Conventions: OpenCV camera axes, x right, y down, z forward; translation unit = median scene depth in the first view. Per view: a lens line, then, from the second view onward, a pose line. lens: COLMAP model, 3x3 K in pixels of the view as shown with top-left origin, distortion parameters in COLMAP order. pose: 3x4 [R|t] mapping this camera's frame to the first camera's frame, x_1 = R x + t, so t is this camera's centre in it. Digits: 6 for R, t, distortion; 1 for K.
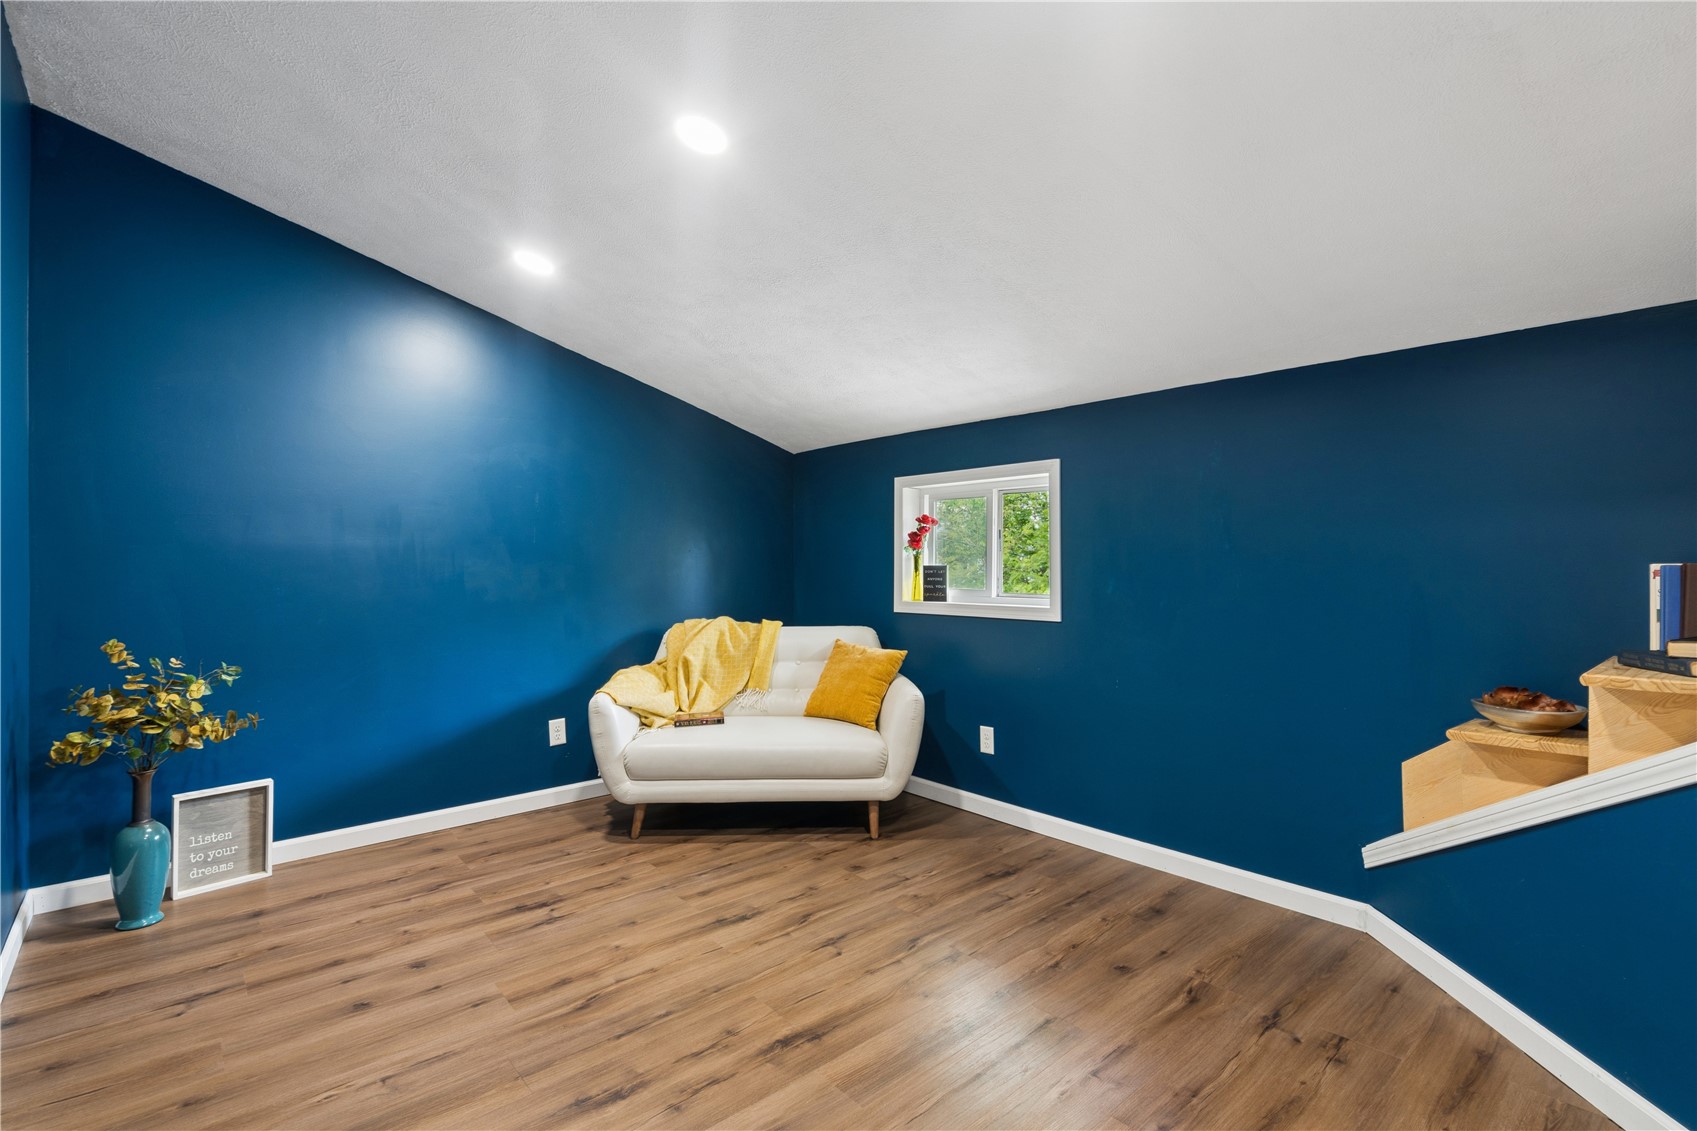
lens RADIAL K [[768.8, 0, 849.5], [0, 768.8, 570.8], [0, 0, 1]] dist [-0.002736, -0.000304]
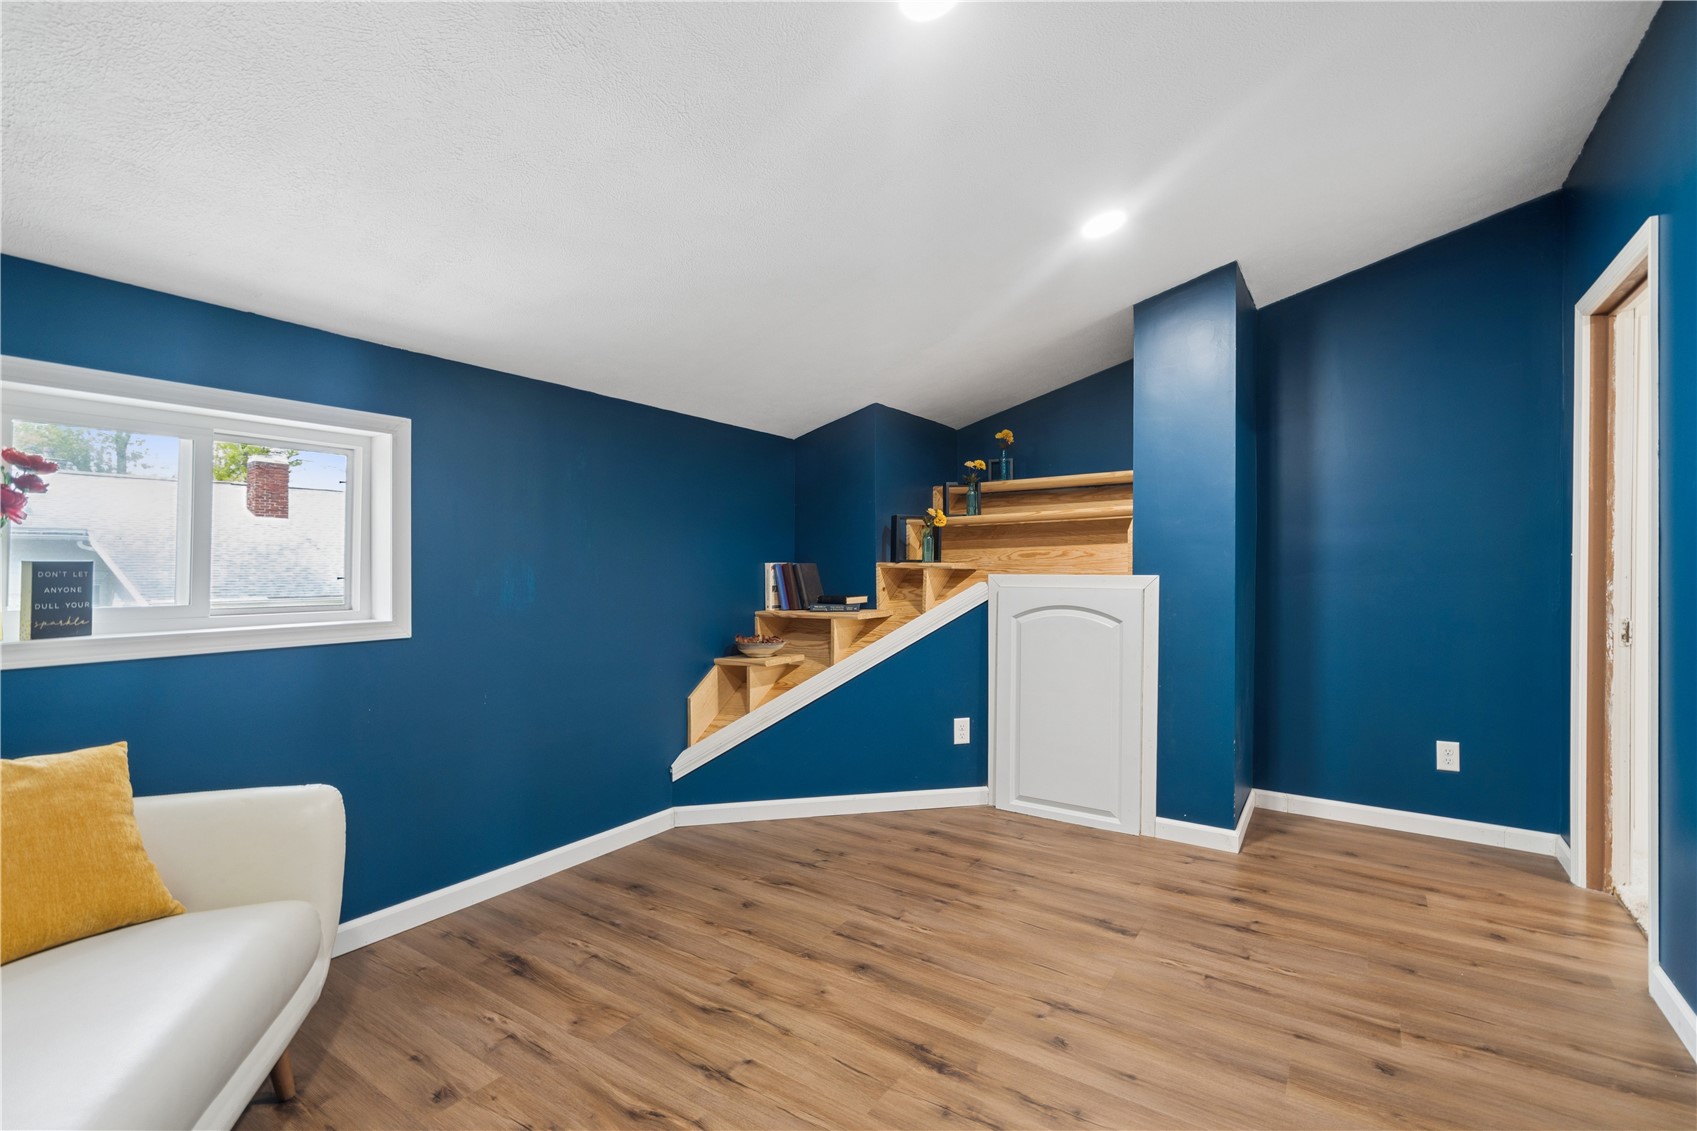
lens RADIAL K [[768.8, 0, 849.5], [0, 768.8, 570.8], [0, 0, 1]] dist [-0.002736, -0.000304]
pose [[-0.254816, -0.008612, 0.966951, -0.701979], [0.004274, 0.999941, 0.010032, -0.005609], [-0.966980, 0.006689, -0.254764, 0.976973]]
